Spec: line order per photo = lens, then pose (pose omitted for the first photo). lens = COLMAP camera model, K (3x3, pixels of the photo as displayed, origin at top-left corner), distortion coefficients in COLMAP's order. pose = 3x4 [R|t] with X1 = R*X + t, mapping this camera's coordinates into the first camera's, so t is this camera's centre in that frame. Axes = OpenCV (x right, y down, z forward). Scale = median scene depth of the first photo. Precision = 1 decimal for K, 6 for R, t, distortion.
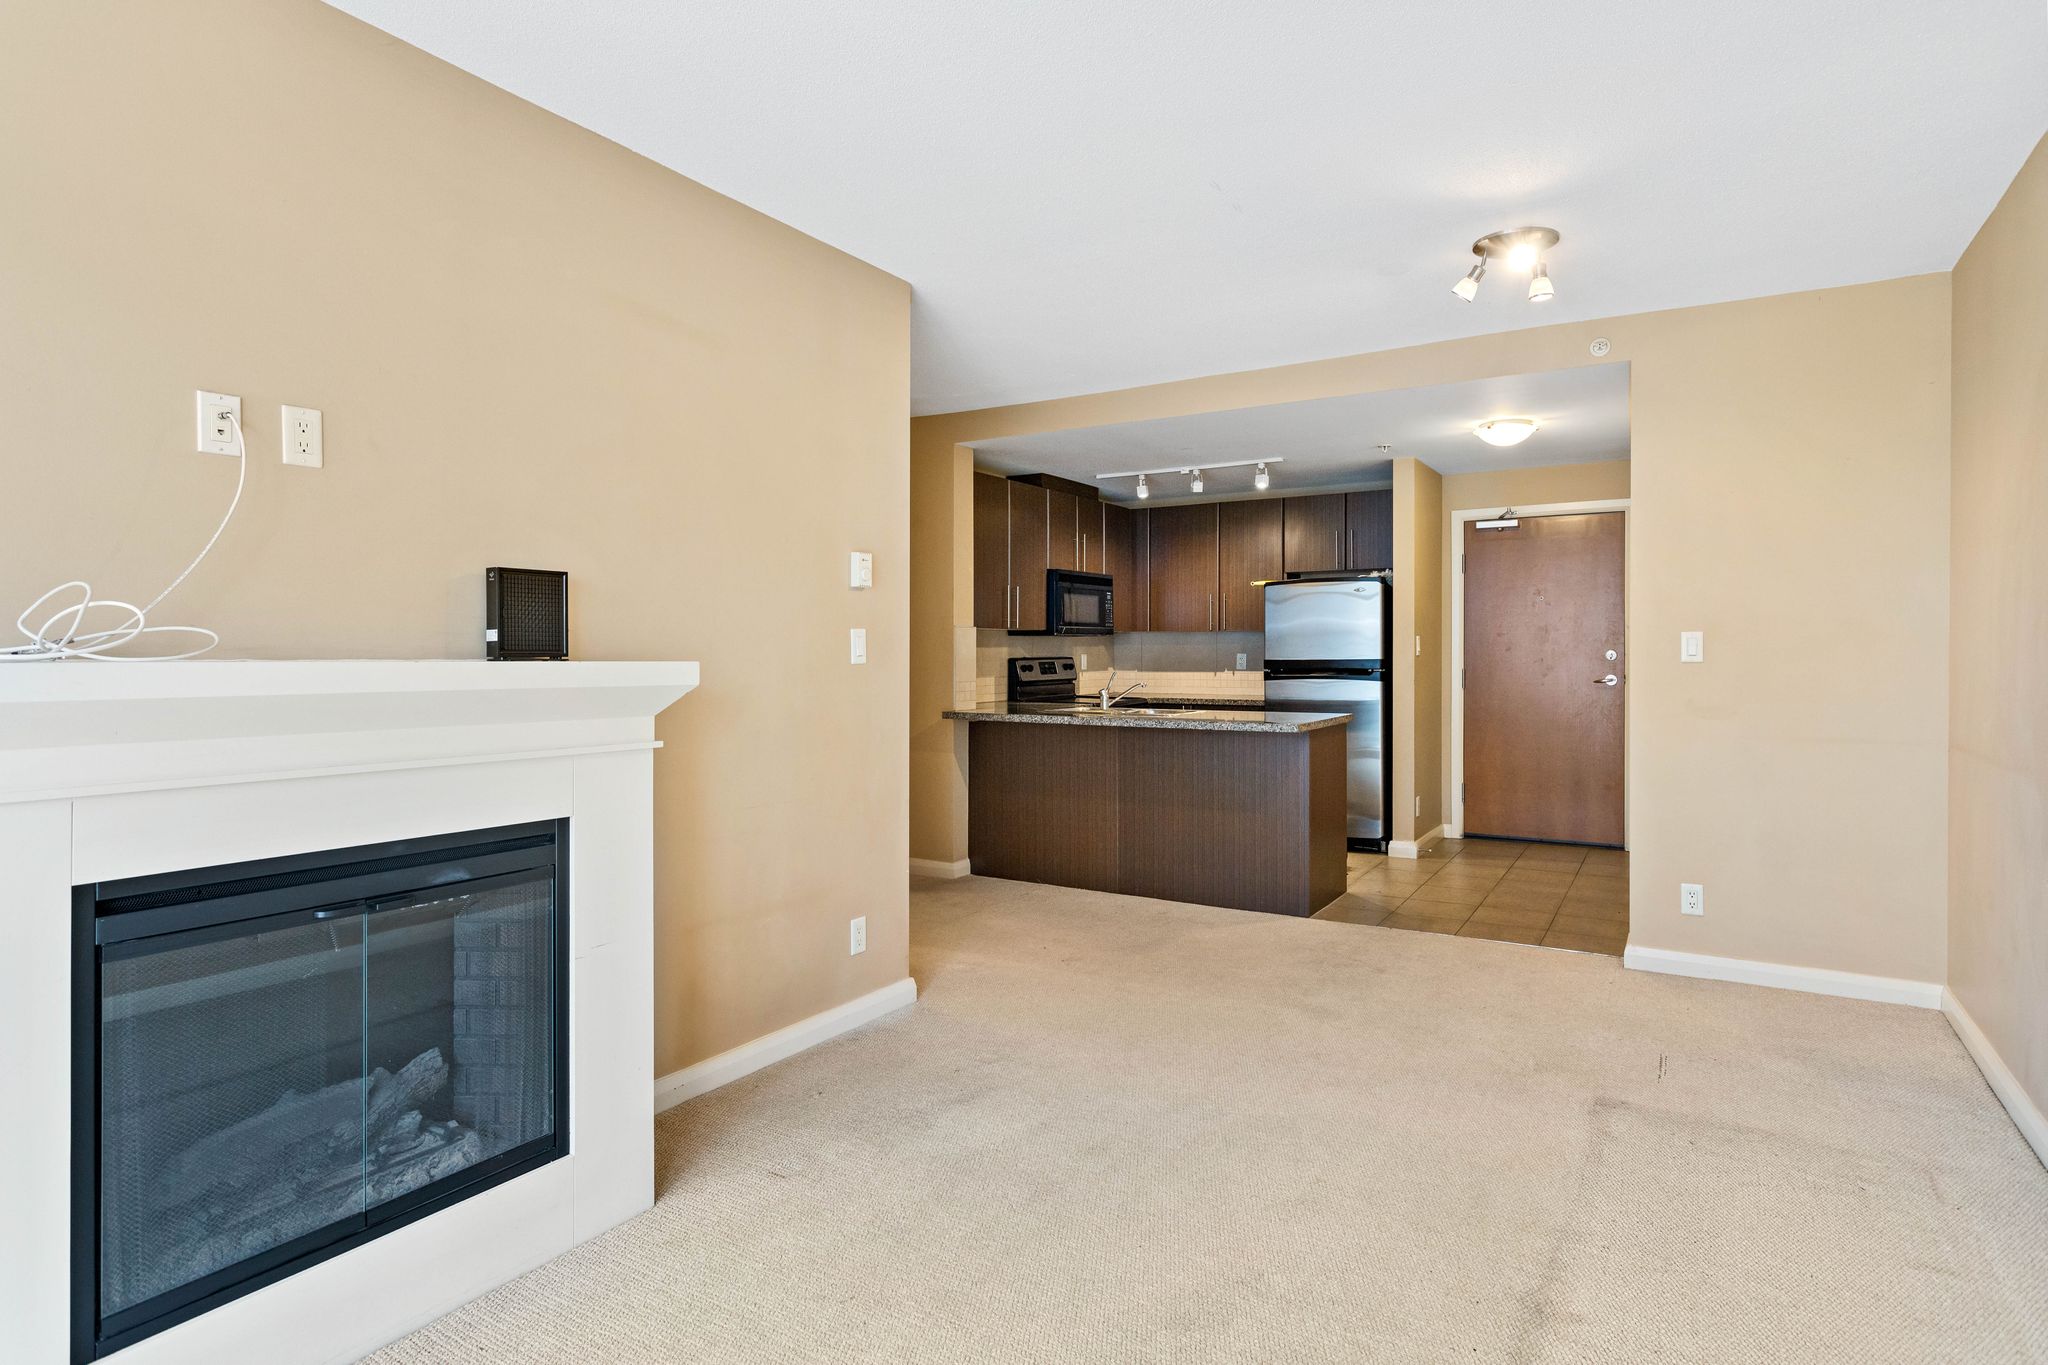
lens RADIAL K [[1108.6, 0, 1023.1], [0, 1108.6, 666.3], [0, 0, 1]] dist [0.000794, 0.000027]
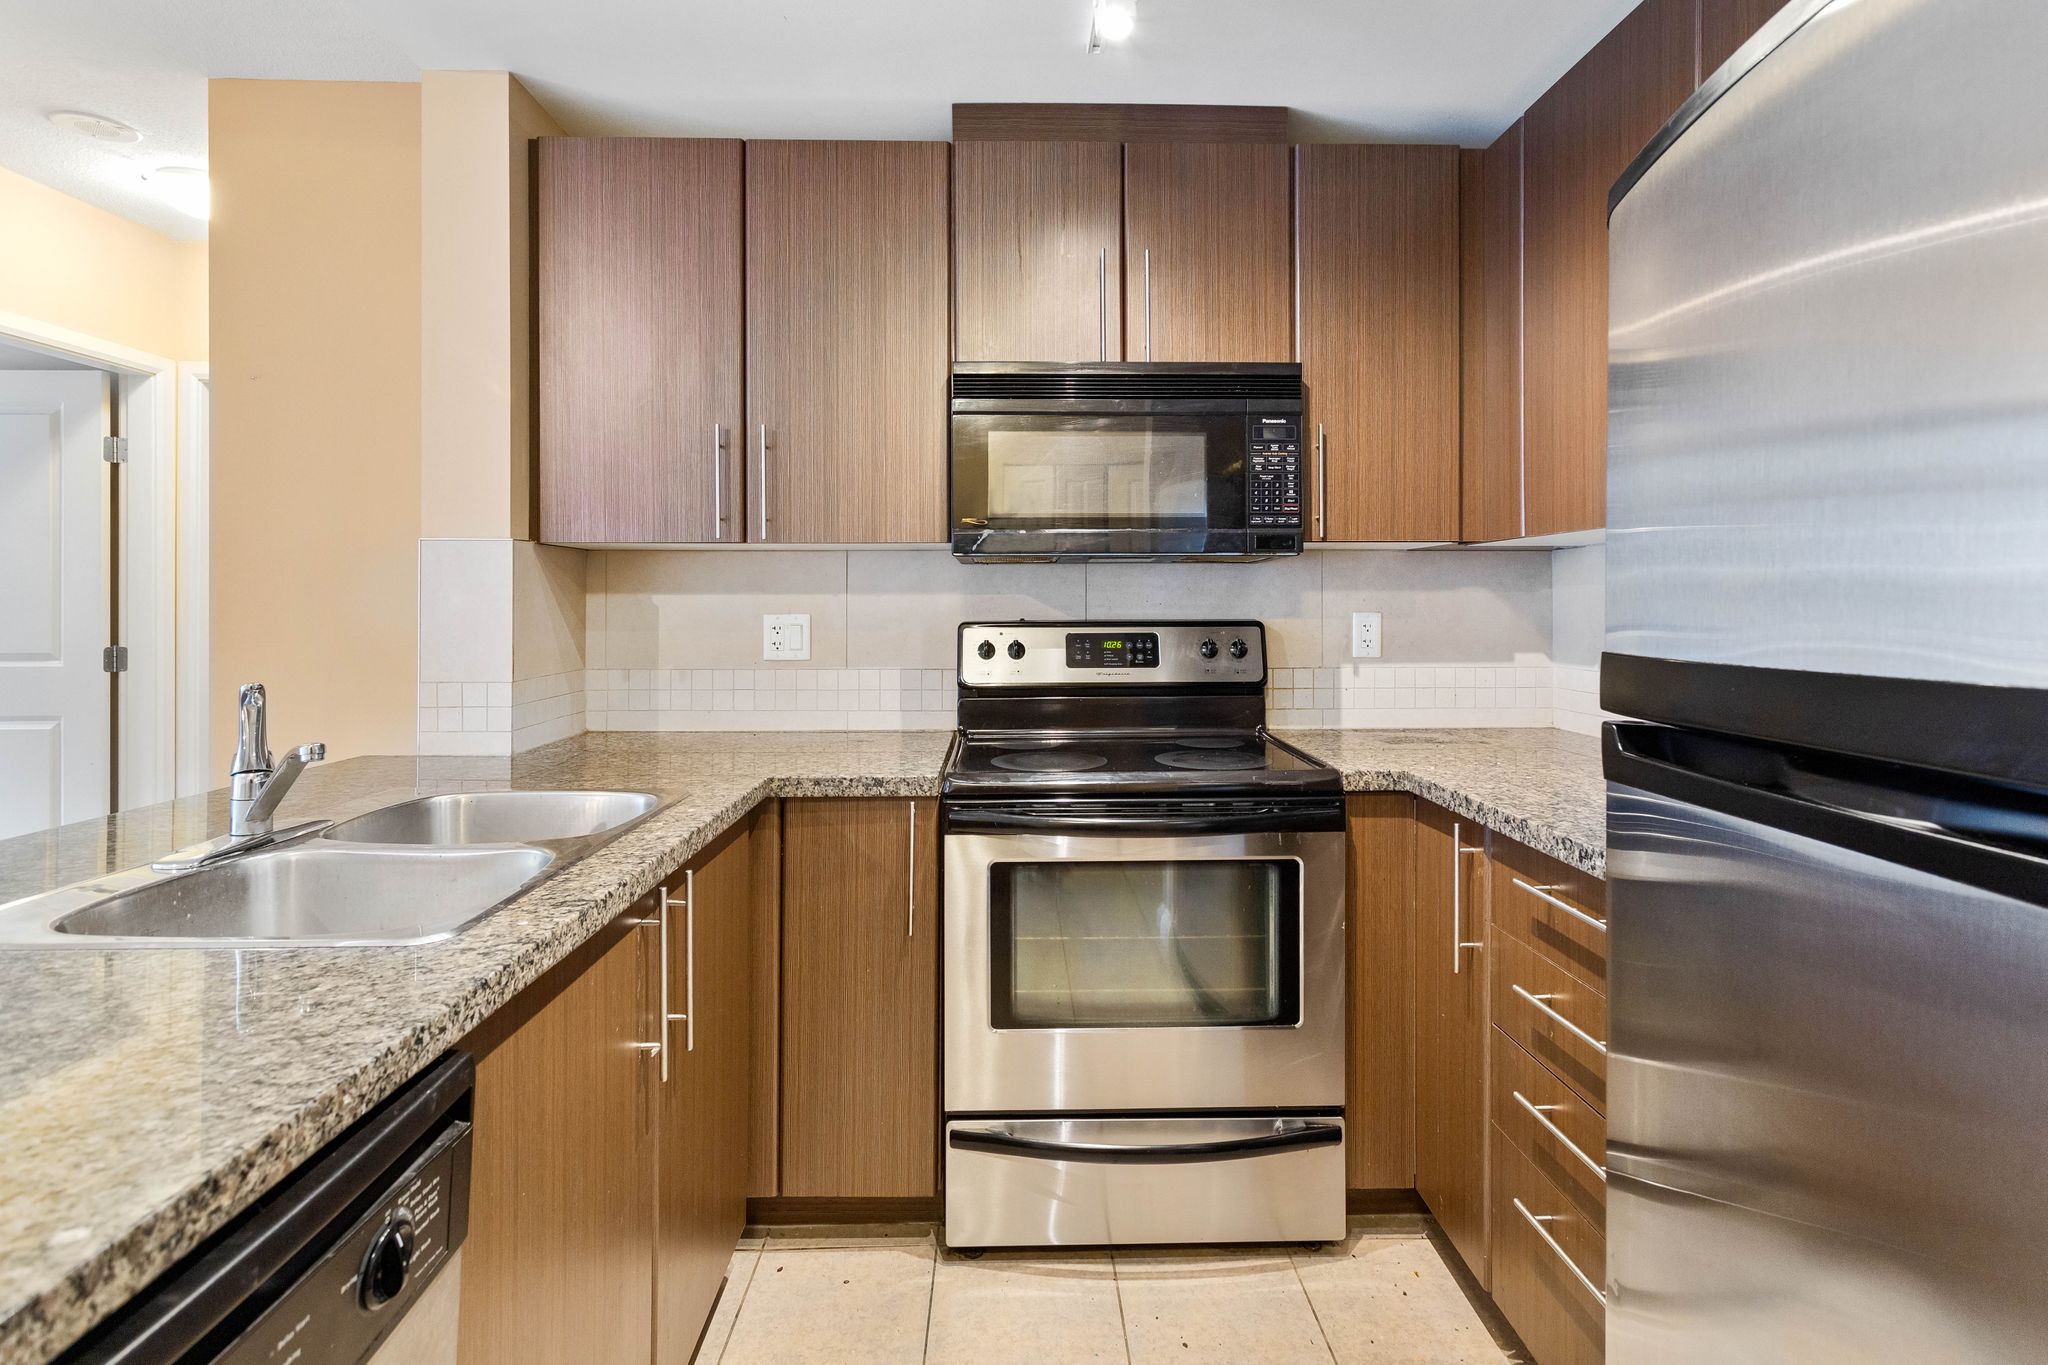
lens RADIAL K [[996.2, 0, 1034.1], [0, 996.2, 607.0], [0, 0, 1]] dist [-0.002290, -0.000077]
pose [[0.547380, 0.001573, -0.836882, 0.292891], [-0.012548, 0.999901, -0.006328, -0.010668], [0.836790, 0.013965, 0.547346, 0.832254]]
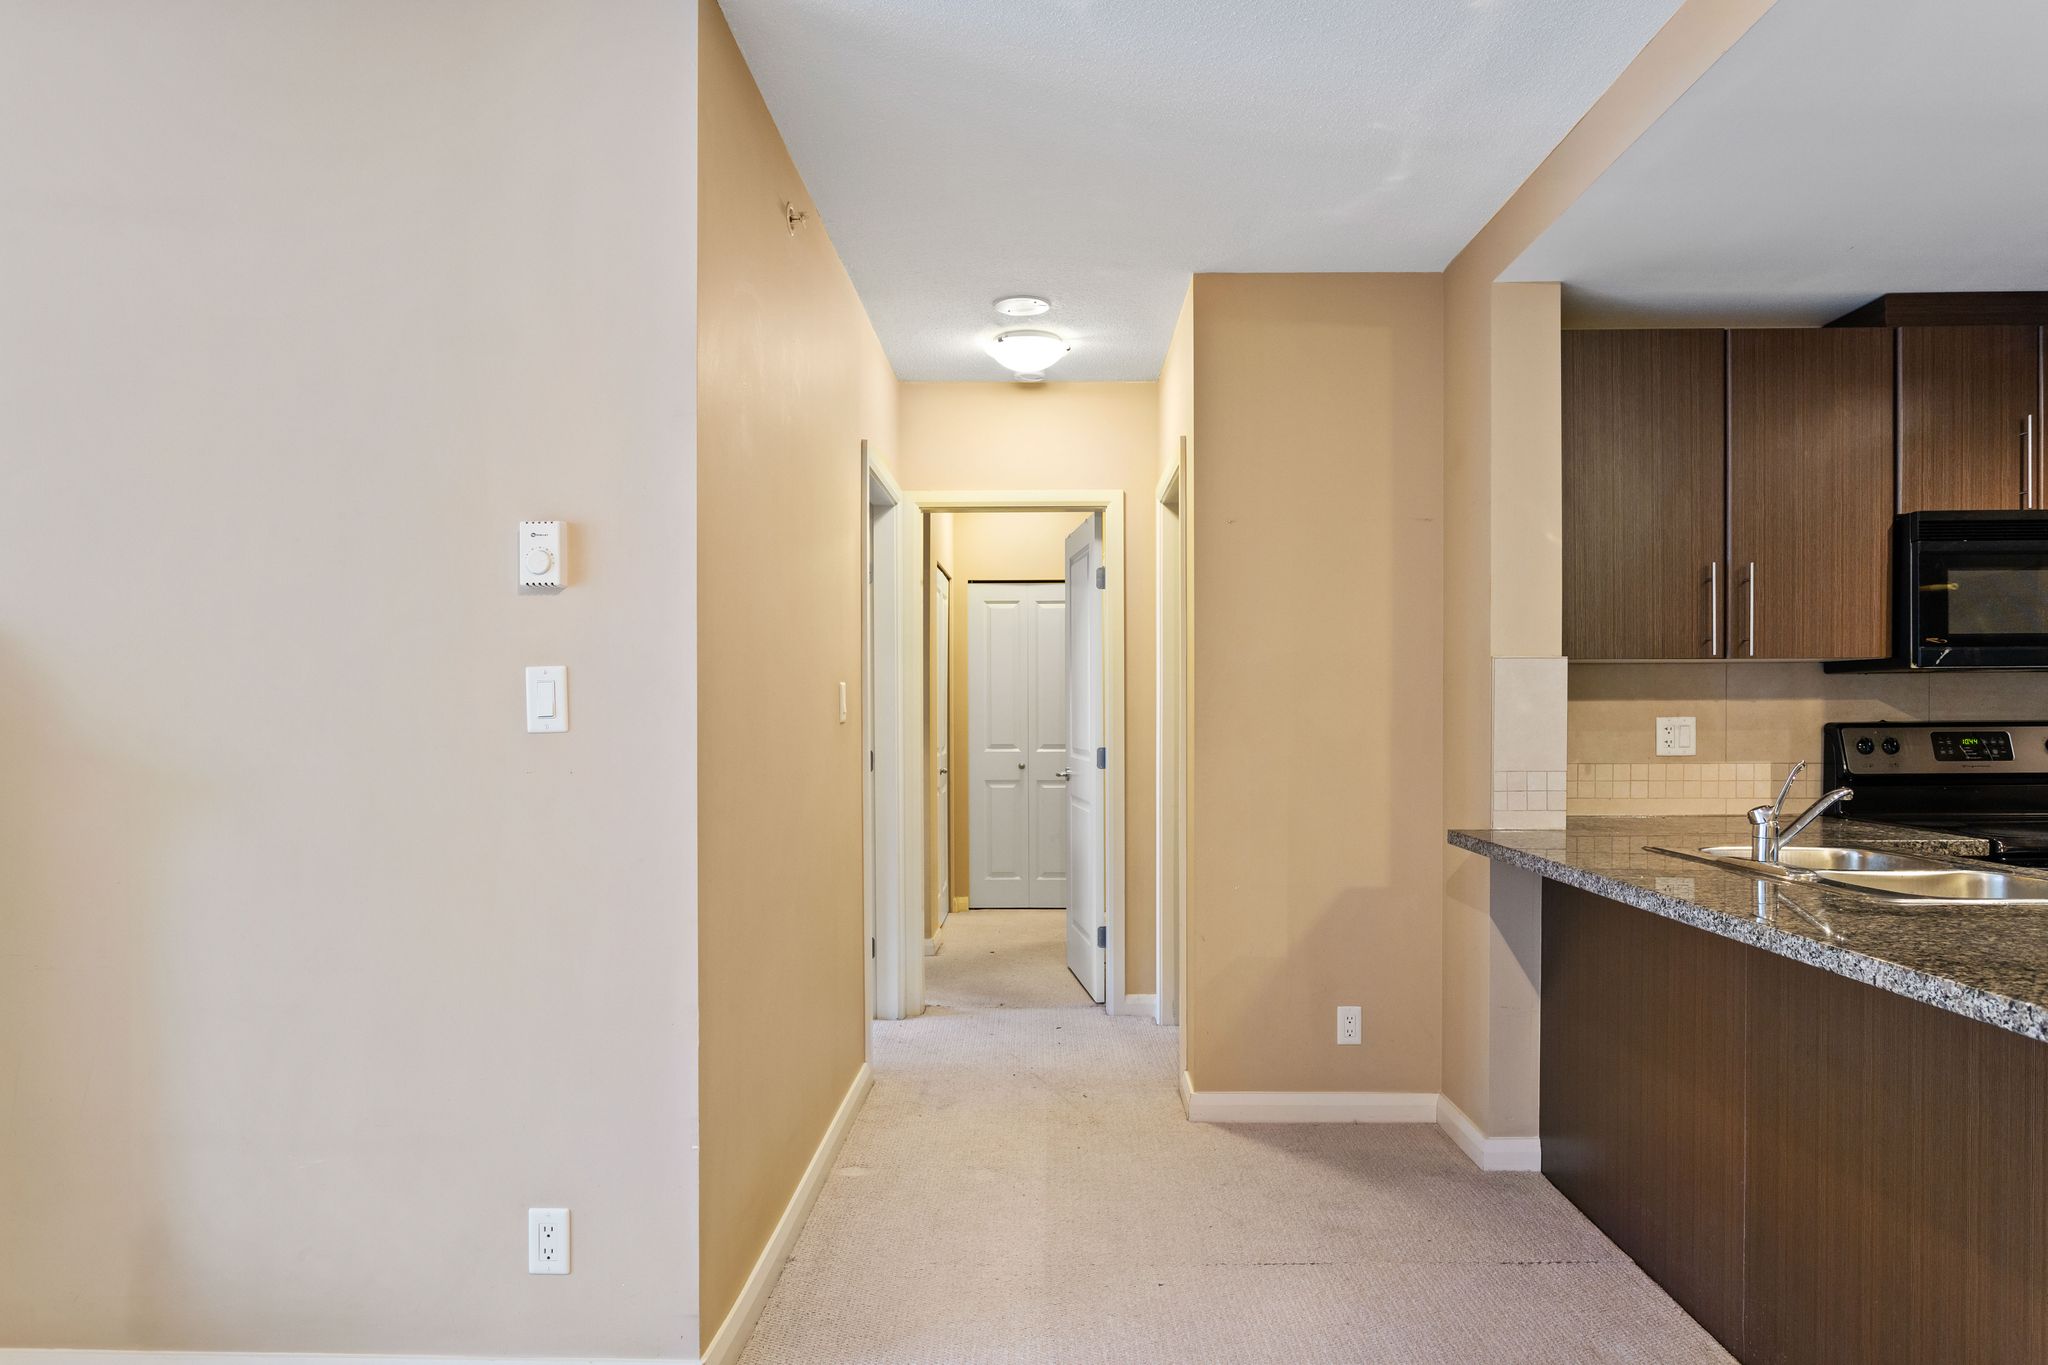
lens RADIAL K [[1151.7, 0, 1047.2], [0, 1151.7, 732.8], [0, 0, 1]] dist [-0.007267, 0.000449]
pose [[0.510827, 0.011922, -0.859601, 0.231371], [-0.009001, 0.999923, 0.008520, -0.004395], [0.859636, 0.003385, 0.510895, 0.481264]]
